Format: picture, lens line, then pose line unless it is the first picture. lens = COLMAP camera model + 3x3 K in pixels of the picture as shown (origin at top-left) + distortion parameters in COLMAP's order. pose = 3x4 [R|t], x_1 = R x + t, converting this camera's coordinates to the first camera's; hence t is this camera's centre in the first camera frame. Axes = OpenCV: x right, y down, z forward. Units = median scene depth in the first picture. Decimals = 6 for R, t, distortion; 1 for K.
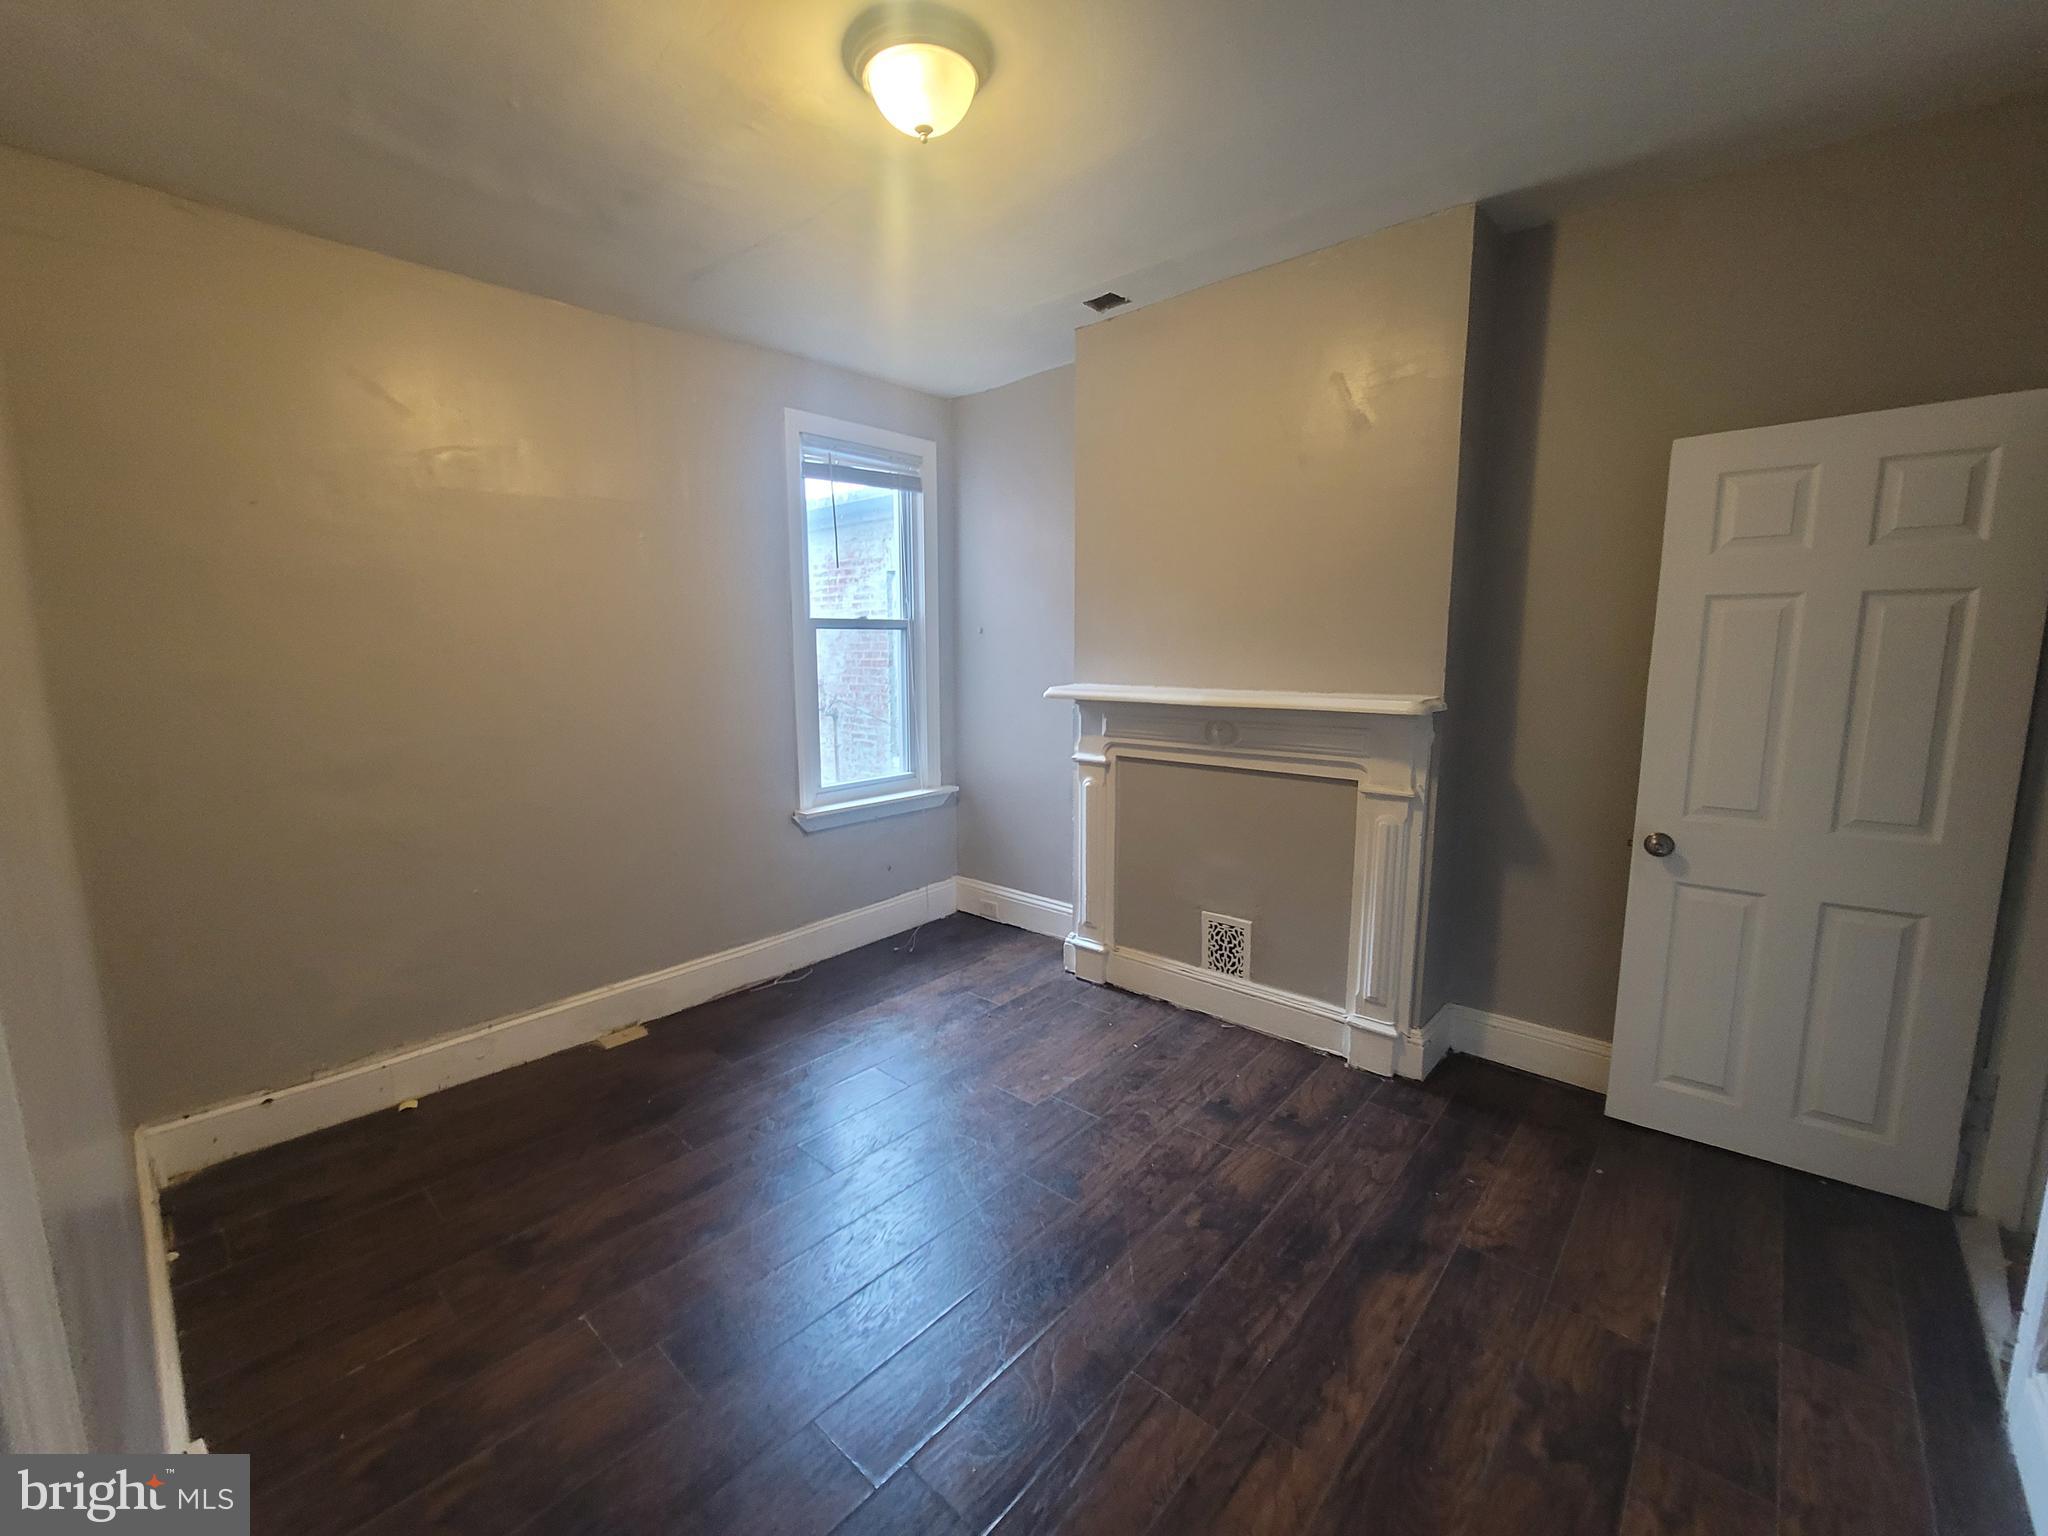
lens RADIAL K [[835.2, 0, 1018.3], [0, 835.2, 767.4], [0, 0, 1]] dist [0.000184, 0.000190]
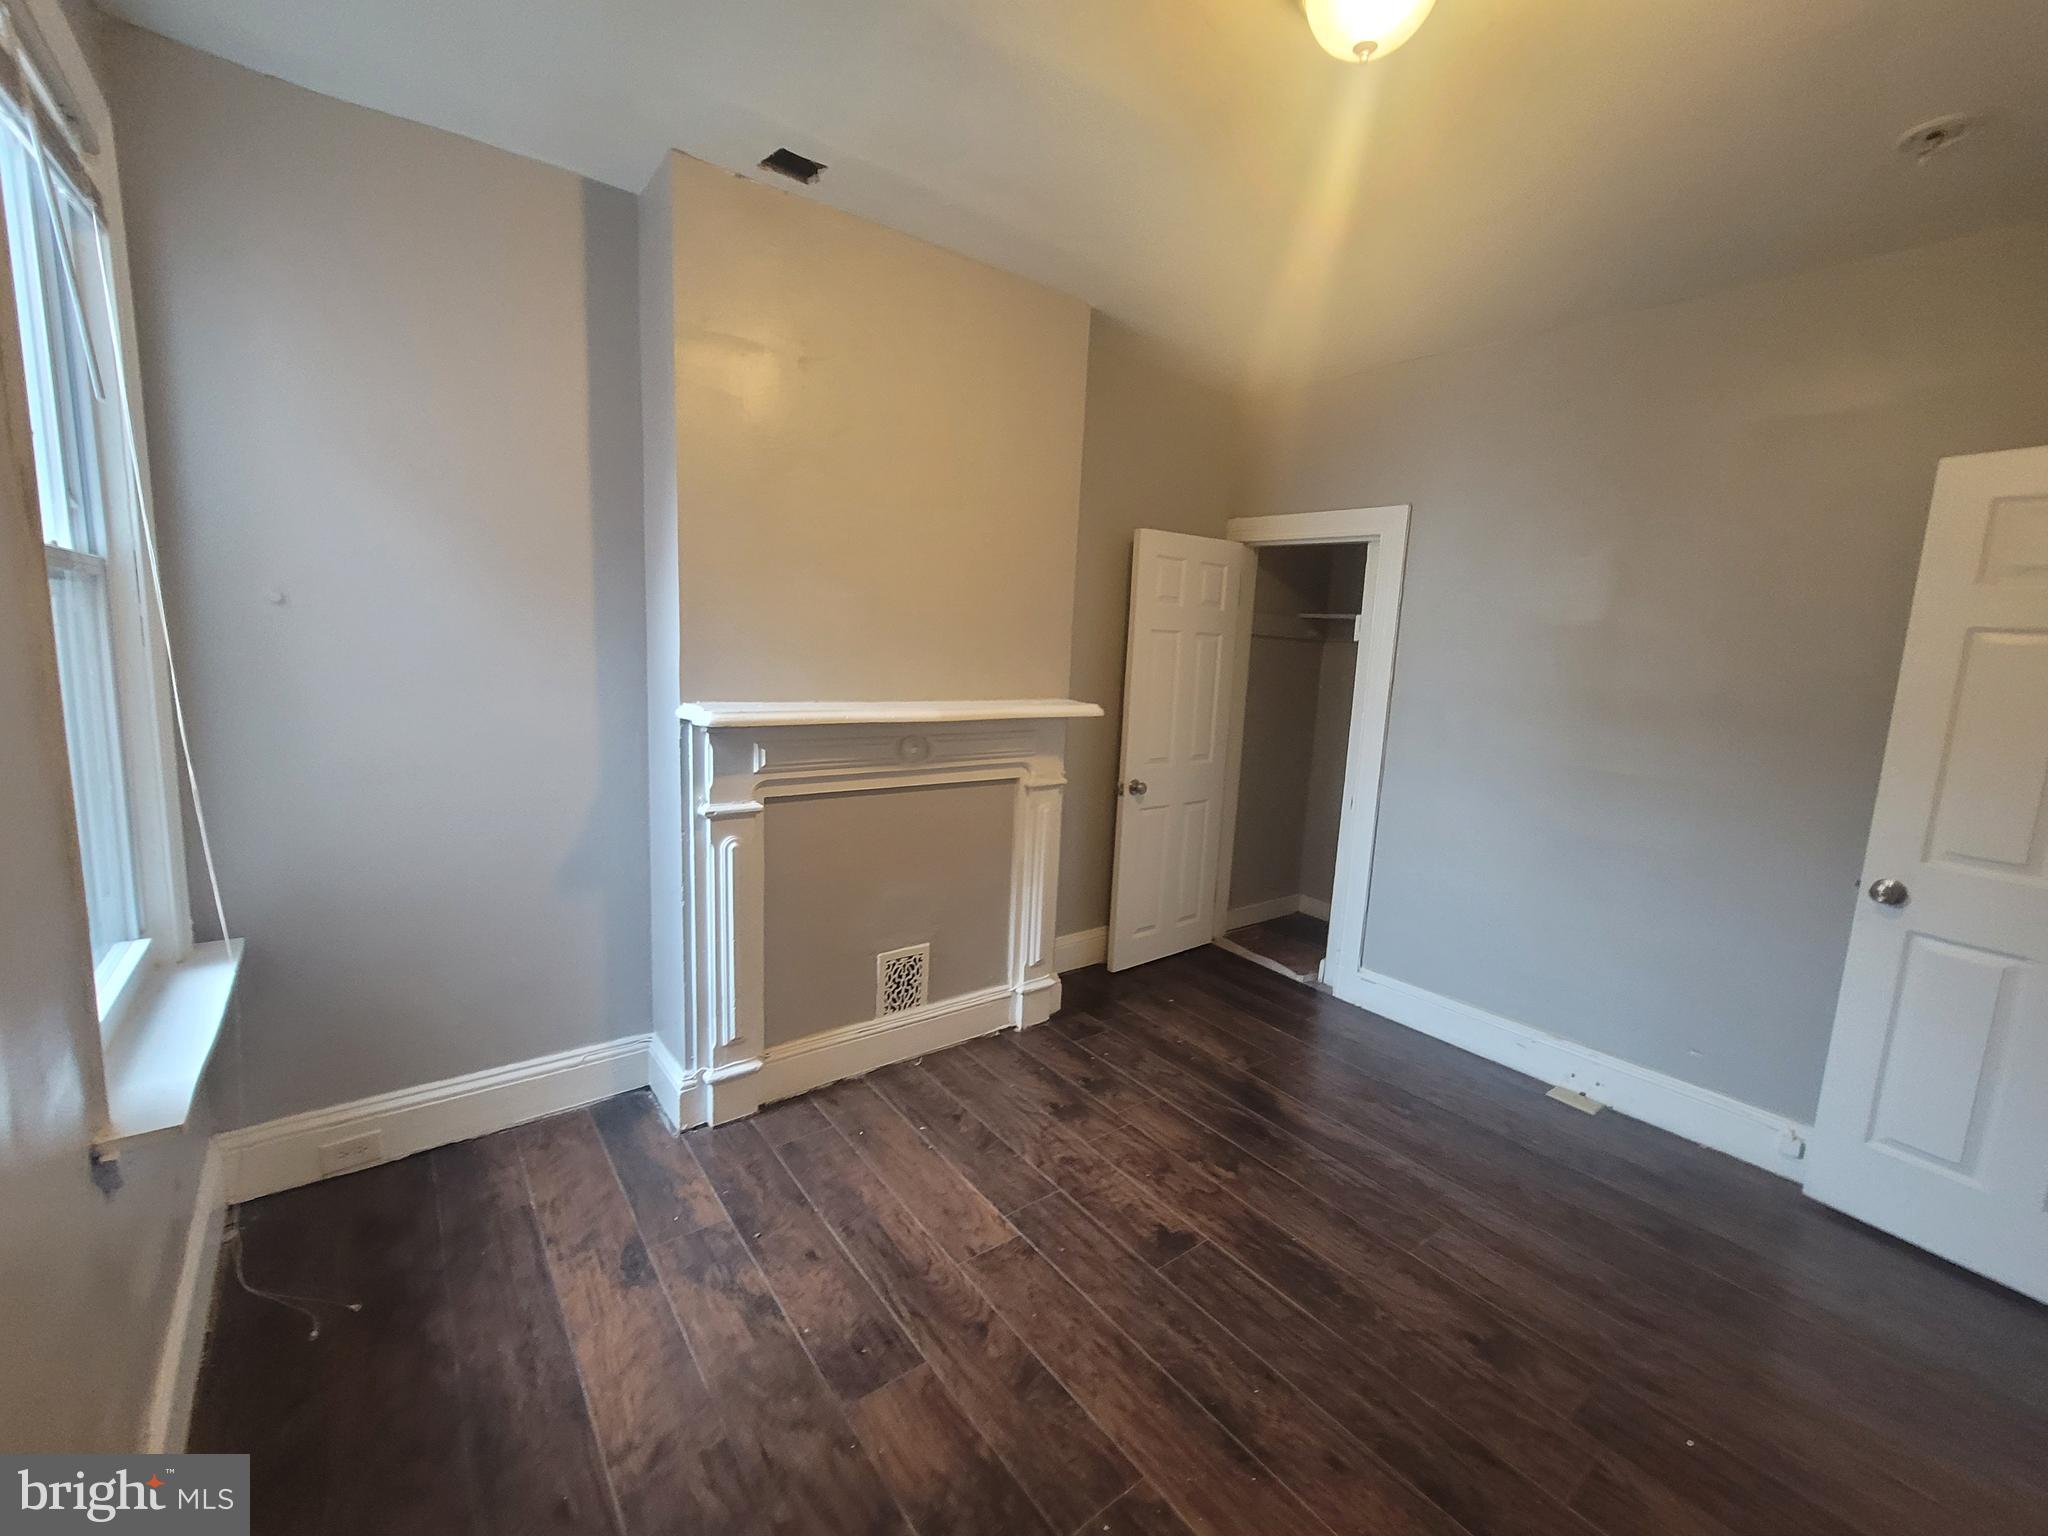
lens RADIAL K [[835.2, 0, 1018.3], [0, 835.2, 767.4], [0, 0, 1]] dist [0.000184, 0.000190]
pose [[0.182741, -0.130517, 0.974459, -0.601977], [0.100883, 0.988407, 0.113466, -0.110432], [-0.977972, 0.077572, 0.193789, 0.696655]]
